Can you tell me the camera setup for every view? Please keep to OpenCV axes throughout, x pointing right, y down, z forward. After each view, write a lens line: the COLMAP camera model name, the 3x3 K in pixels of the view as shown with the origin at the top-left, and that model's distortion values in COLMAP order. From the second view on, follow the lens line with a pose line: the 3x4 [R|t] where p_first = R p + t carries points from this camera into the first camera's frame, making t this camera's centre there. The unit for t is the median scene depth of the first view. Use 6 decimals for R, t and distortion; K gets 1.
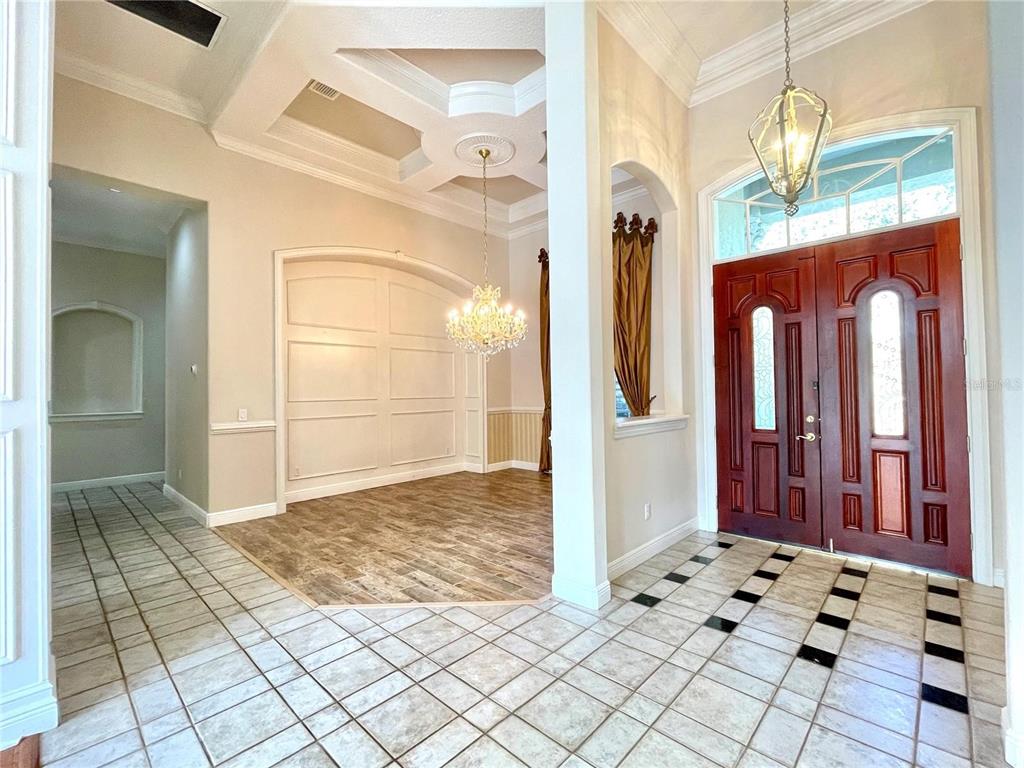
lens RADIAL K [[453.3, 0, 507.6], [0, 453.3, 381.9], [0, 0, 1]] dist [0.000891, -0.000883]
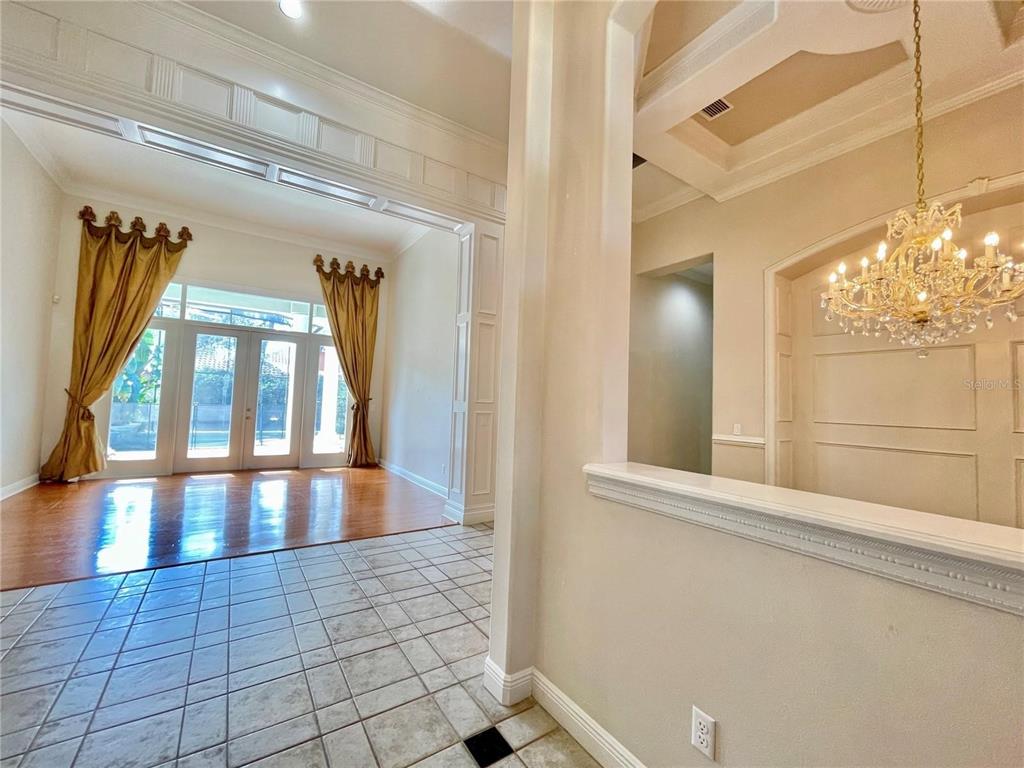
lens RADIAL K [[416.5, 0, 515.3], [0, 416.5, 383.8], [0, 0, 1]] dist [-0.000567, -0.001809]
pose [[-0.206731, -0.042874, -0.977458, 0.539811], [-0.014271, 0.999065, -0.040804, 0.011958], [0.978294, 0.005514, -0.207150, 0.719097]]
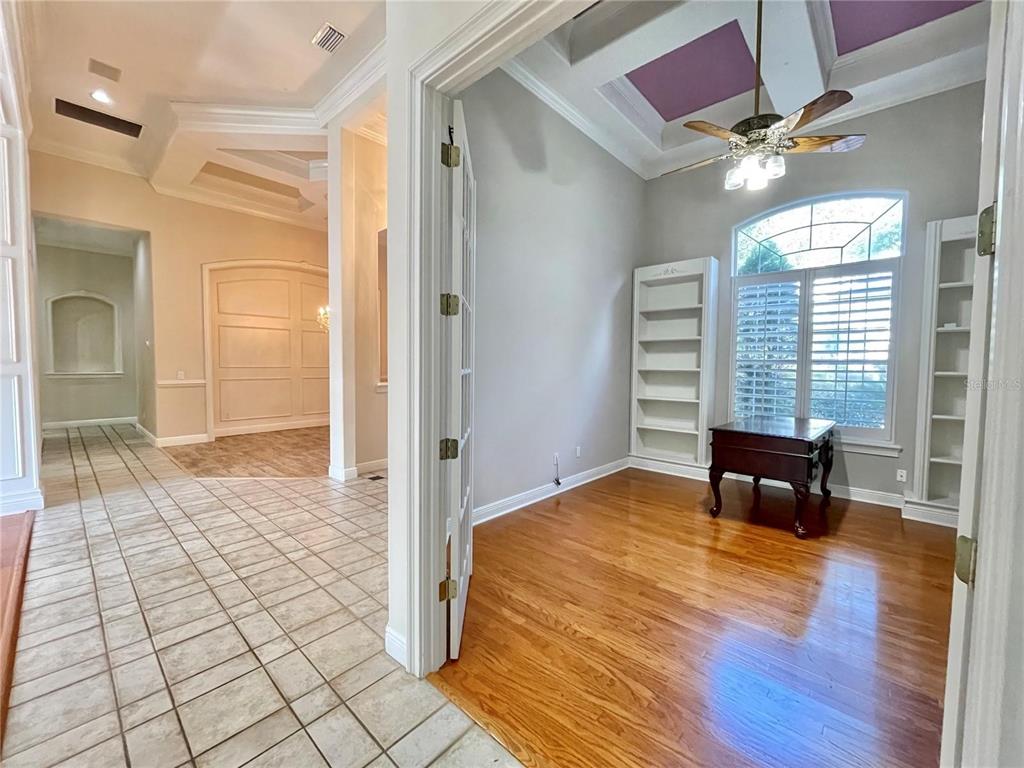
lens RADIAL K [[416.5, 0, 518.0], [0, 416.5, 385.0], [0, 0, 1]] dist [-0.000567, -0.001809]
pose [[0.999067, 0.022990, 0.036546, 0.510110], [-0.025544, 0.997148, 0.071020, -0.023630], [-0.034809, -0.071888, 0.996805, -0.439350]]
